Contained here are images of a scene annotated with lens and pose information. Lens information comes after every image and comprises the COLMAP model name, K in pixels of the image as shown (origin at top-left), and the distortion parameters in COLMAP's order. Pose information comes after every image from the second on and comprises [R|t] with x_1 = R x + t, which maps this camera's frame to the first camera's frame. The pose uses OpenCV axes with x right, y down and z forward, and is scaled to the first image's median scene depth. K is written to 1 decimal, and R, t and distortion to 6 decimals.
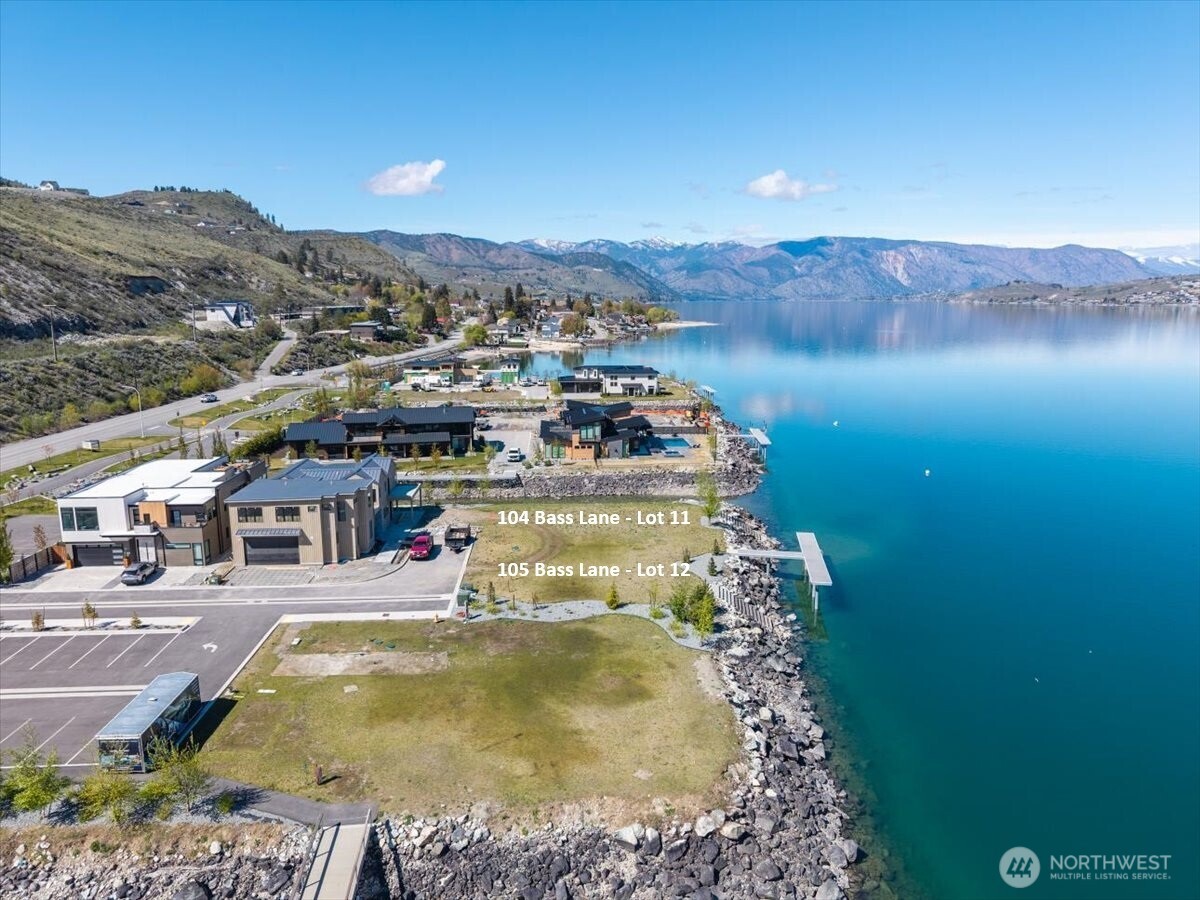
lens RADIAL K [[800.8, 0, 597.5], [0, 800.8, 452.5], [0, 0, 1]] dist [0.024812, -0.028636]
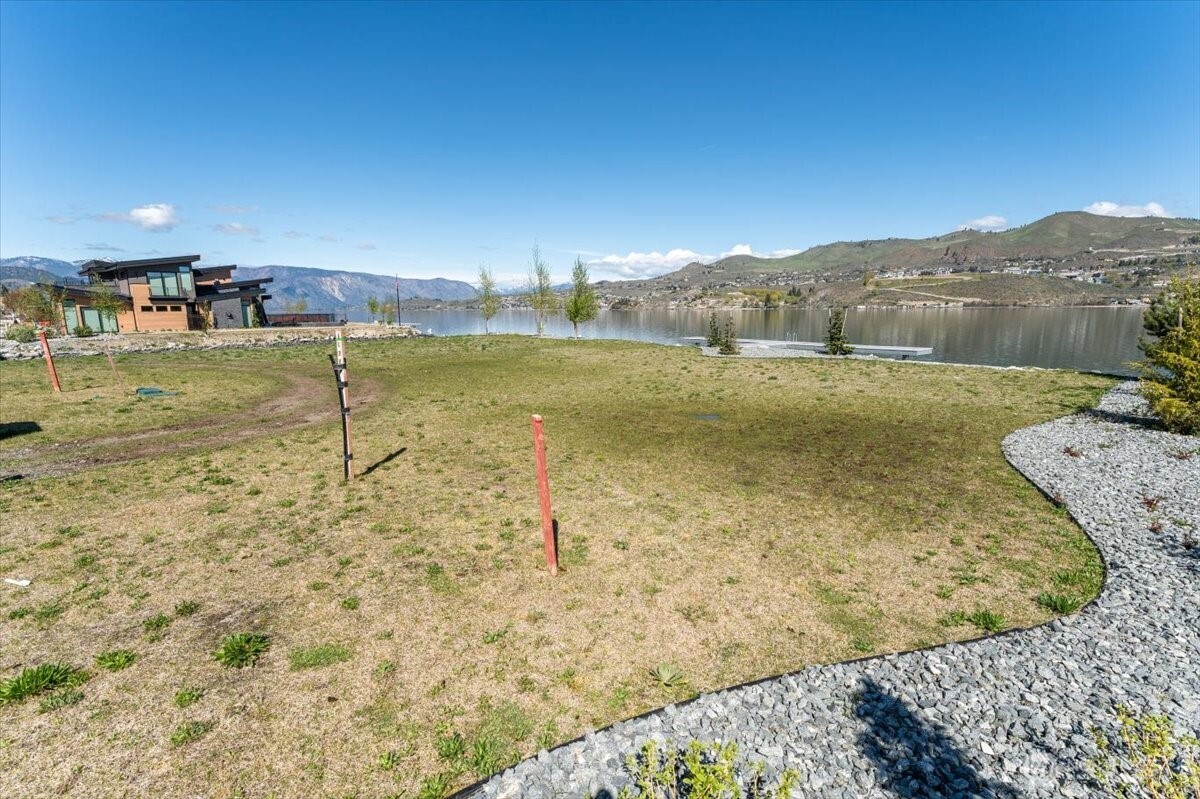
lens RADIAL K [[523.3, 0, 603.4], [0, 523.3, 399.0], [0, 0, 1]] dist [-0.002261, 0.000641]
pose [[0.684317, -0.130018, 0.717500, -0.014082], [0.145886, 0.988493, 0.039985, 0.015919], [-0.714443, 0.077310, 0.695410, 0.098773]]
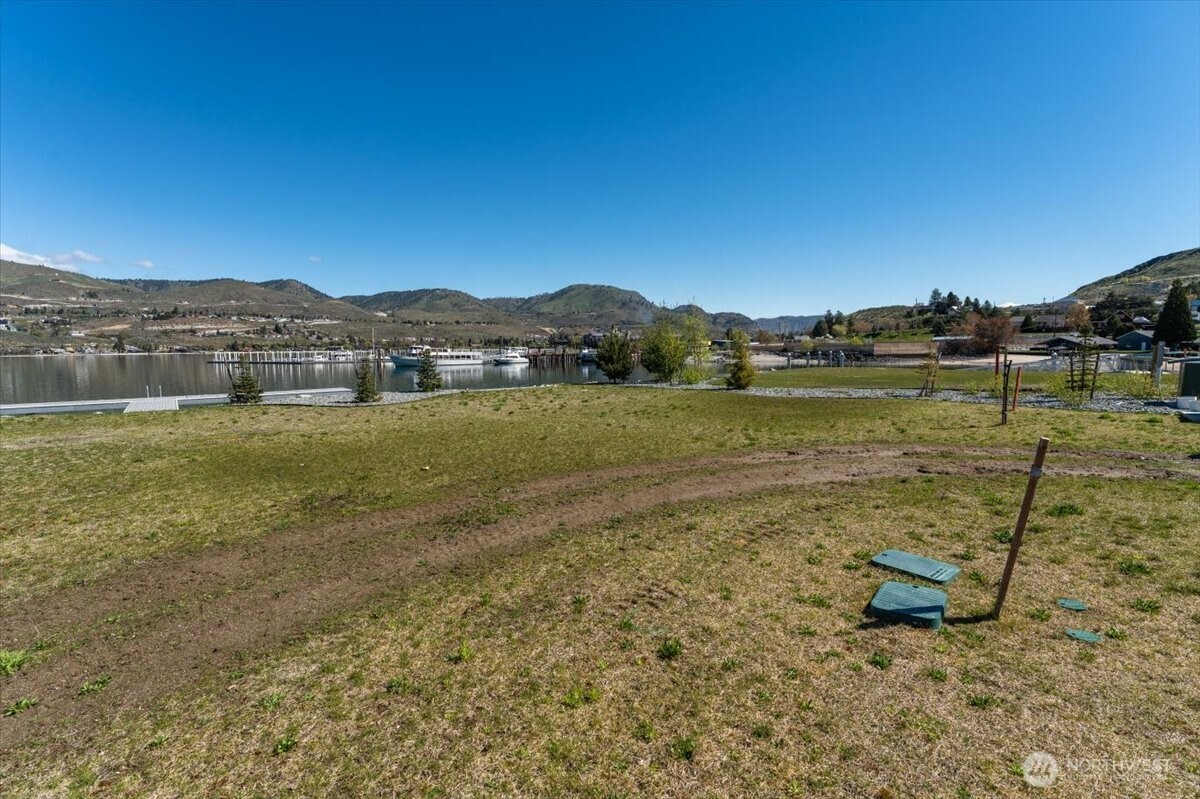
lens RADIAL K [[542.3, 0, 598.5], [0, 542.3, 398.1], [0, 0, 1]] dist [-0.001211, 0.000151]
pose [[-0.735873, -0.055294, 0.674858, -0.013593], [0.136920, 0.963920, 0.228278, 0.010993], [-0.663132, 0.260385, -0.701752, 0.124939]]
